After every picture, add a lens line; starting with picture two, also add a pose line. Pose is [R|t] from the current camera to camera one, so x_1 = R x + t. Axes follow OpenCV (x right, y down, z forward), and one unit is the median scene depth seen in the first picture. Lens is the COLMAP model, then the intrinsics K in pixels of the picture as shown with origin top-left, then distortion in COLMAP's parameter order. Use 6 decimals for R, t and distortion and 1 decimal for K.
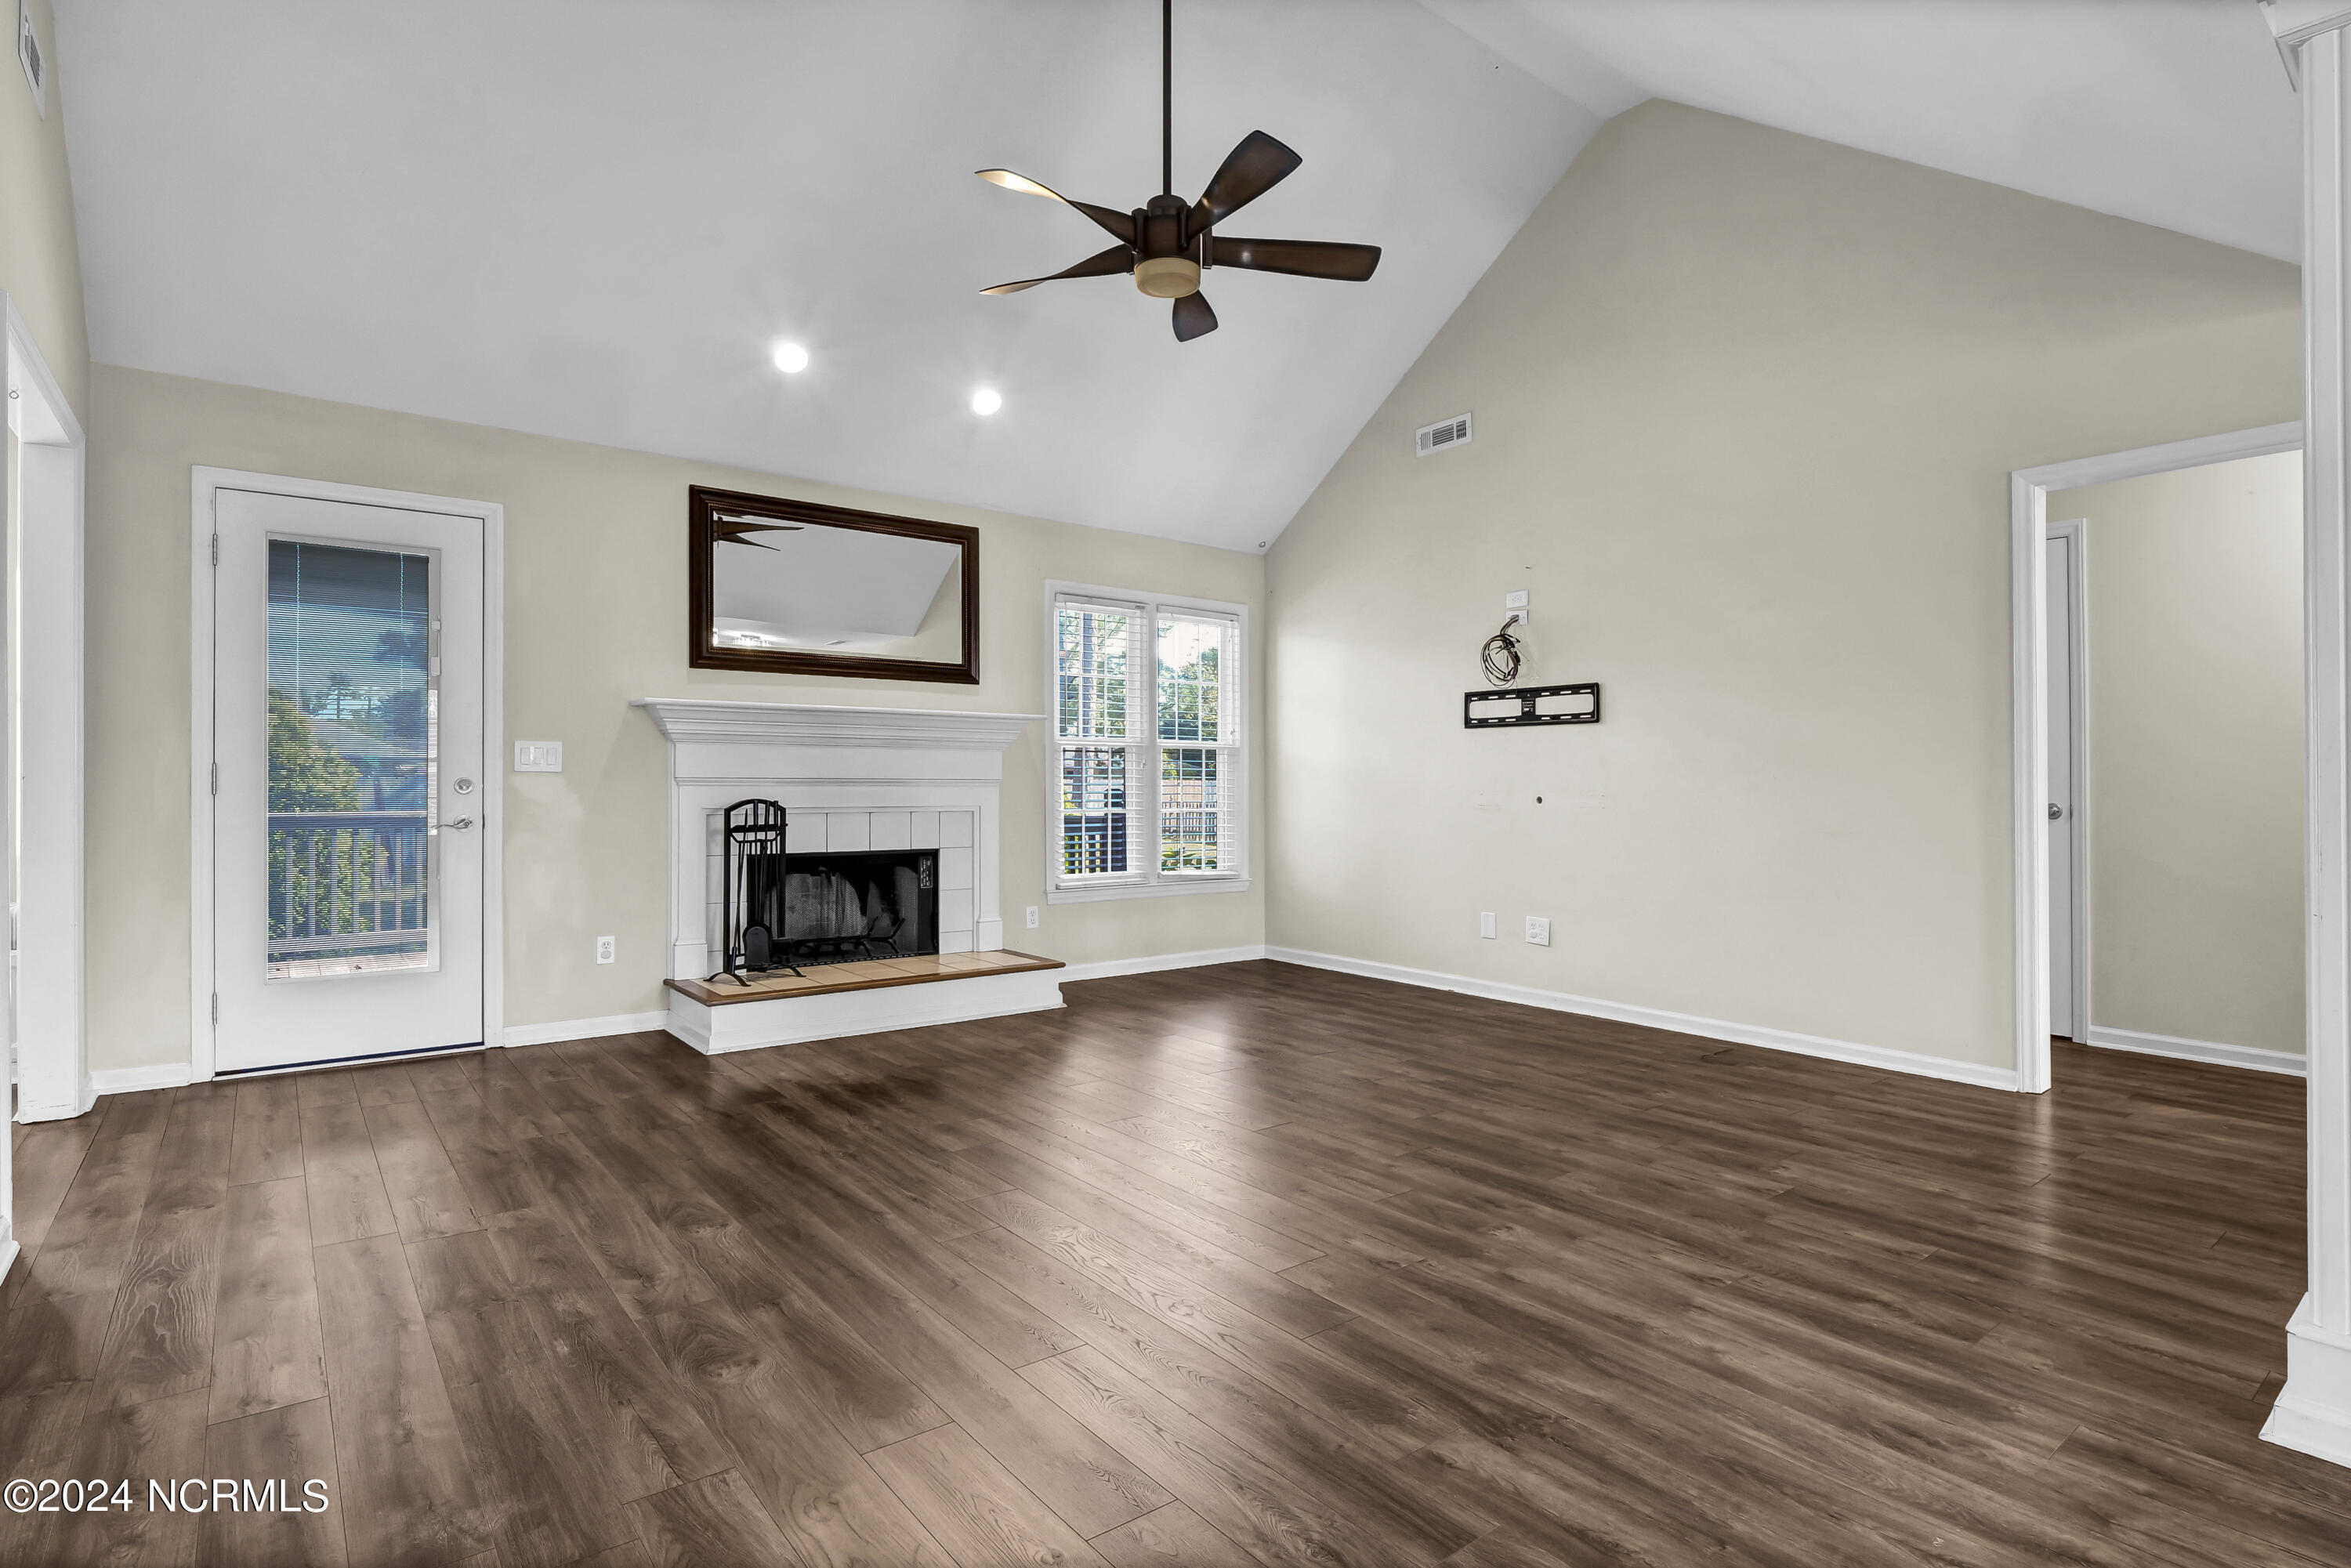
lens RADIAL K [[1173.6, 0, 1175.5], [0, 1173.6, 784.0], [0, 0, 1]] dist [-0.008056, -0.001018]
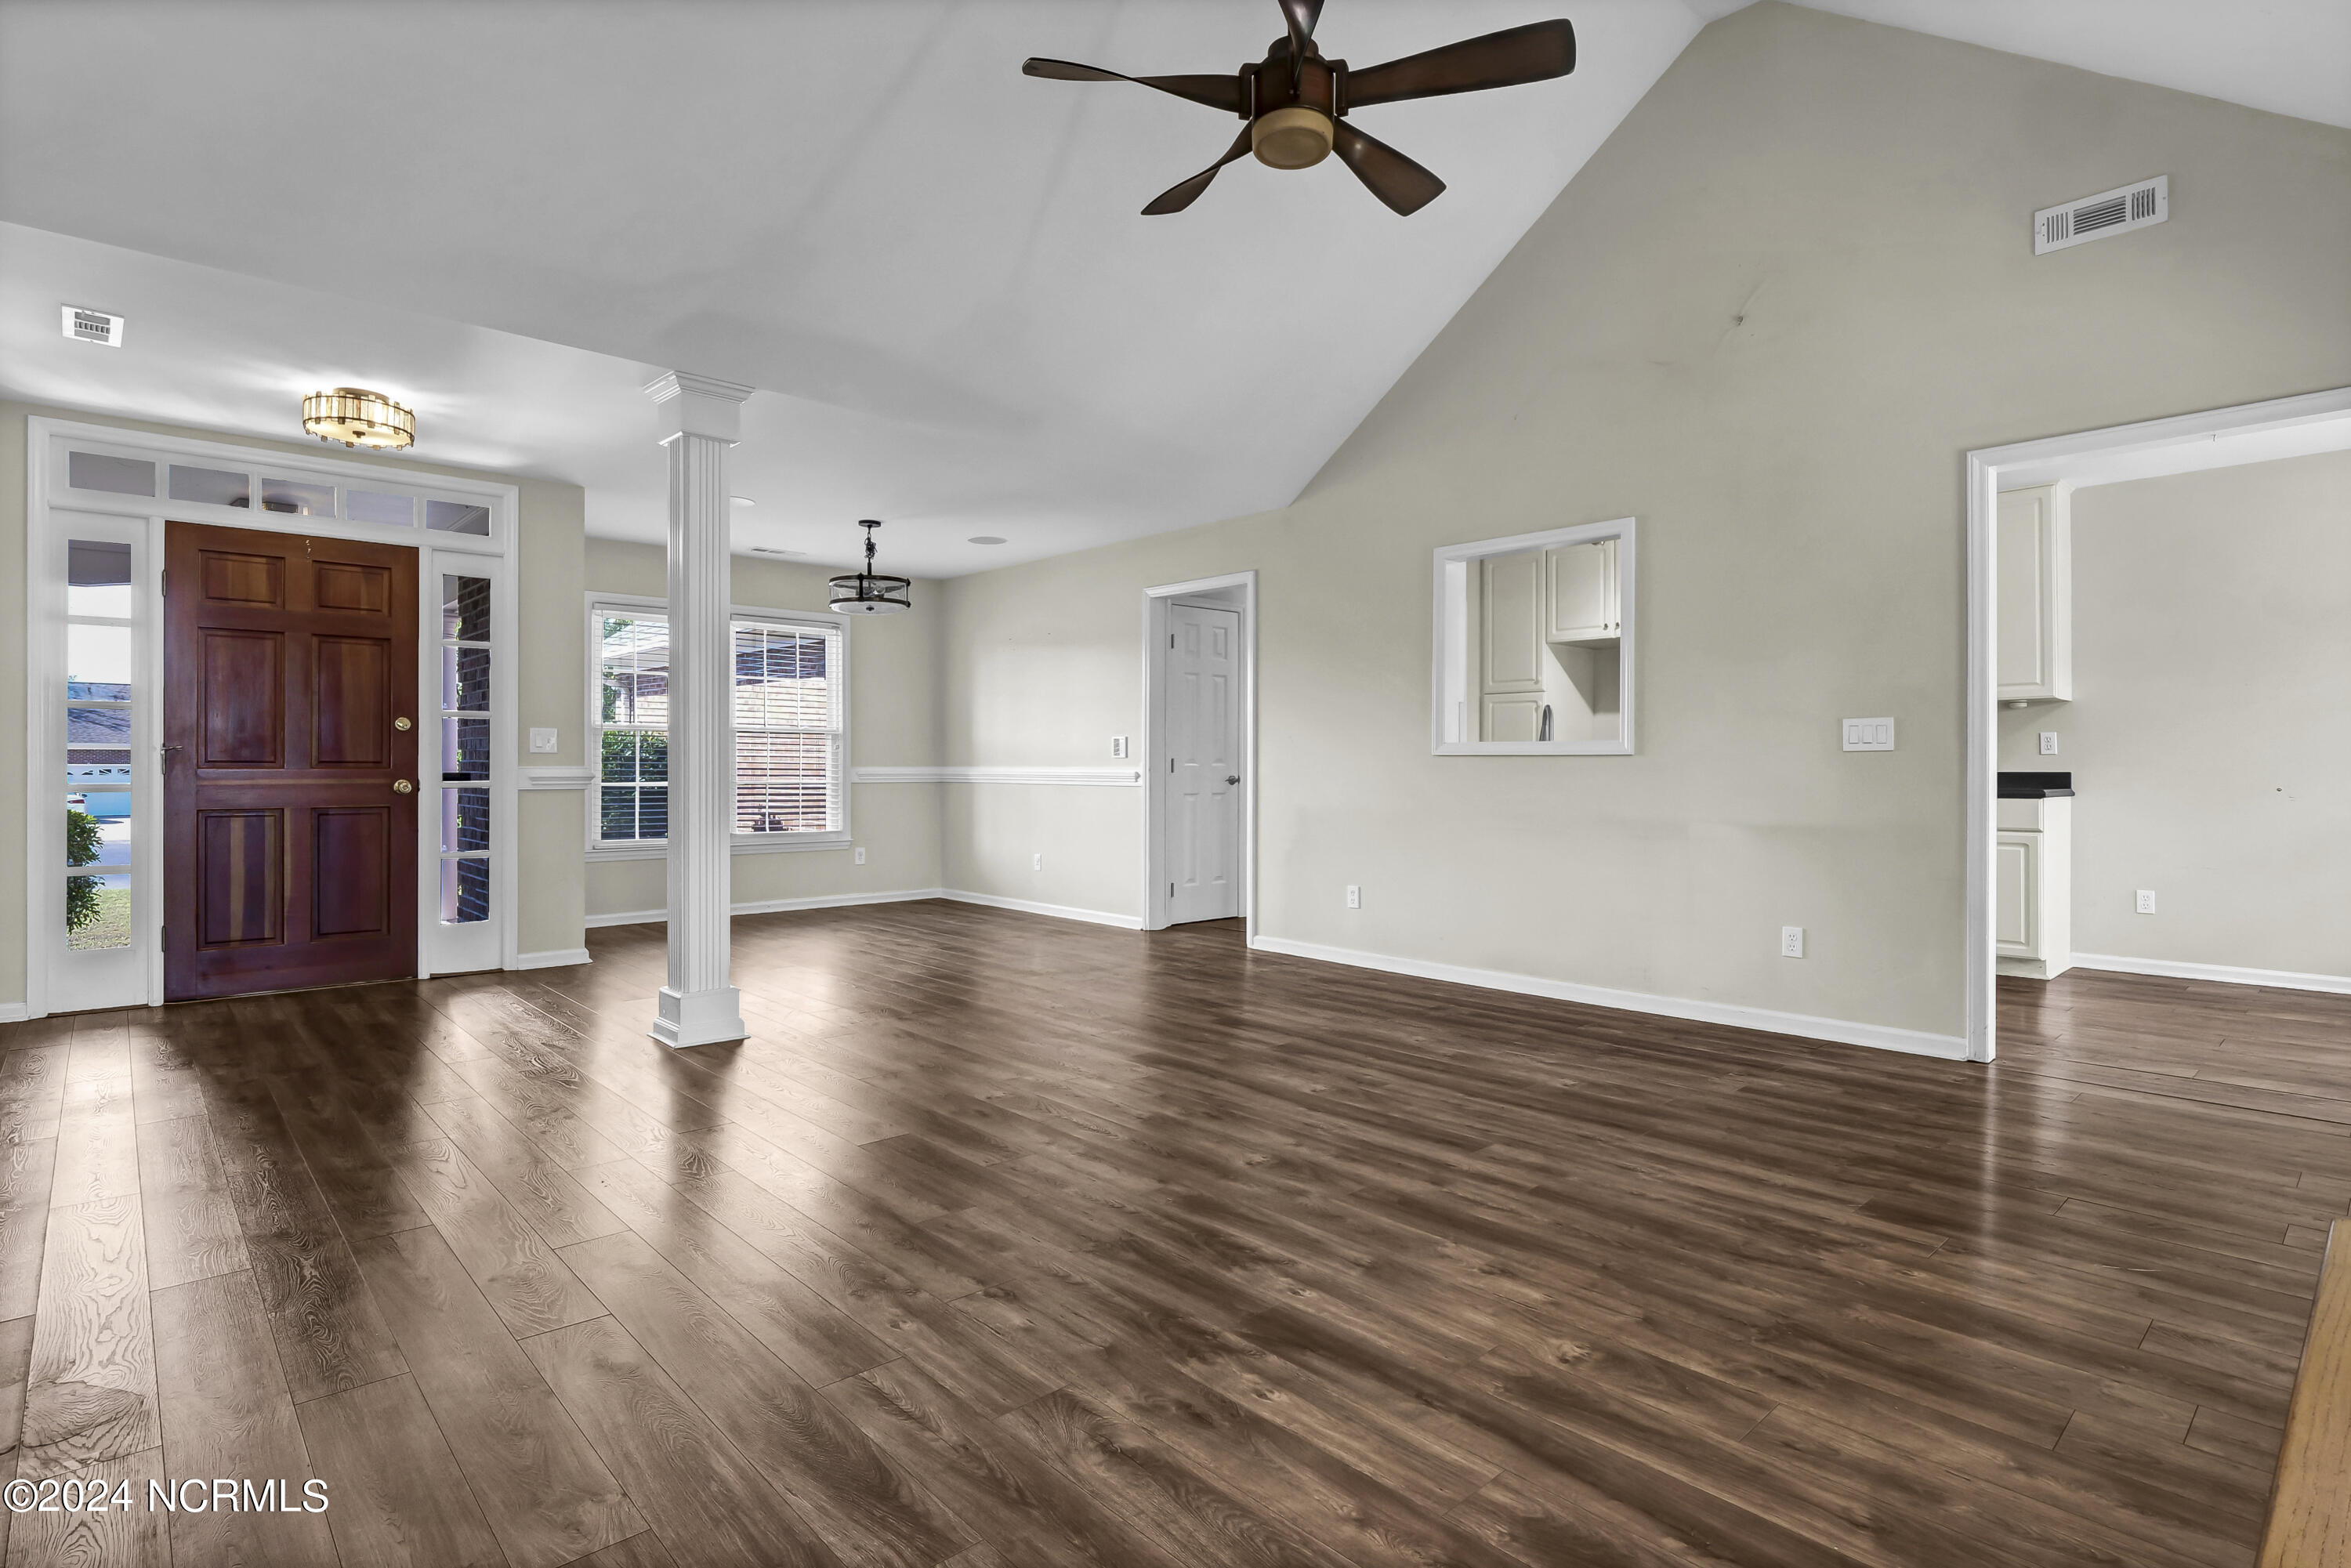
lens RADIAL K [[1151.9, 0, 1164.5], [0, 1151.9, 768.4], [0, 0, 1]] dist [-0.009387, 0.000212]
pose [[-0.997119, -0.001709, -0.075837, 0.113067], [-0.001822, 0.999997, 0.001421, 0.003383], [0.075834, 0.001555, -0.997119, 1.414208]]
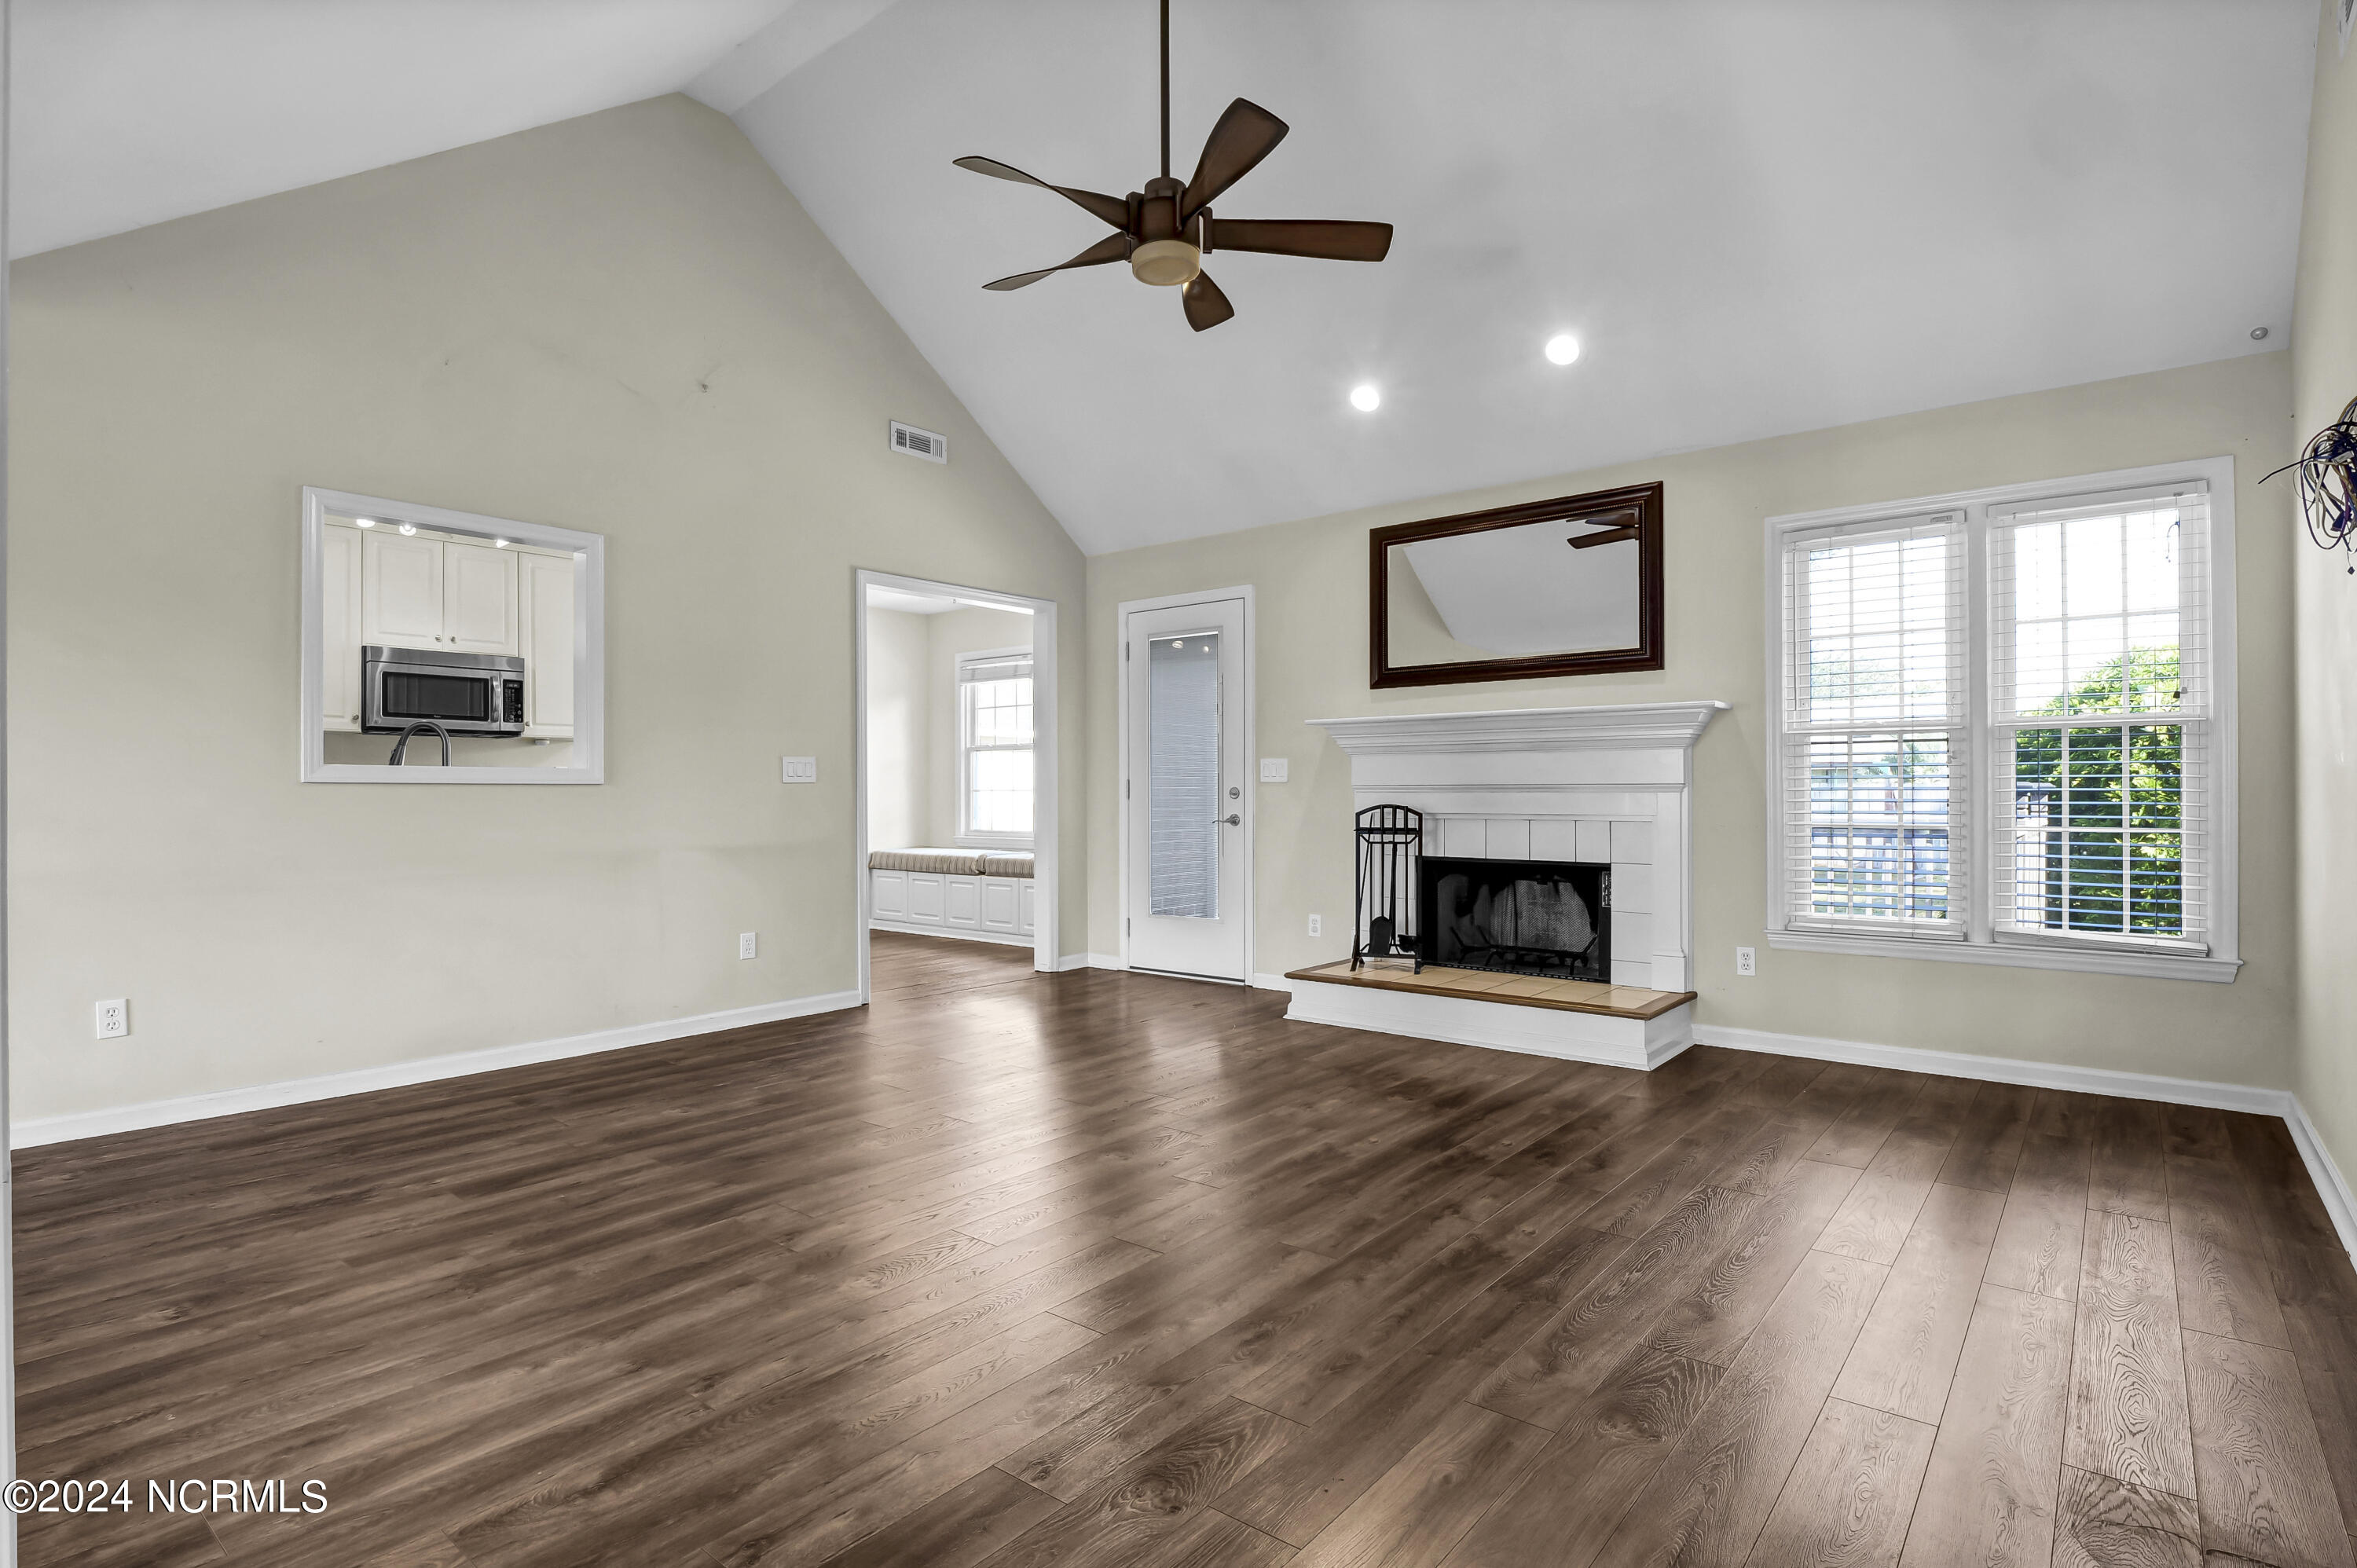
lens RADIAL K [[1176.5, 0, 1178.5], [0, 1176.5, 784.0], [0, 0, 1]] dist [-0.008056, -0.001018]
pose [[0.218917, -0.009238, -0.975700, 0.741350], [0.004086, 0.999955, -0.008550, 0.003013], [0.975735, -0.002115, 0.218945, 0.630026]]
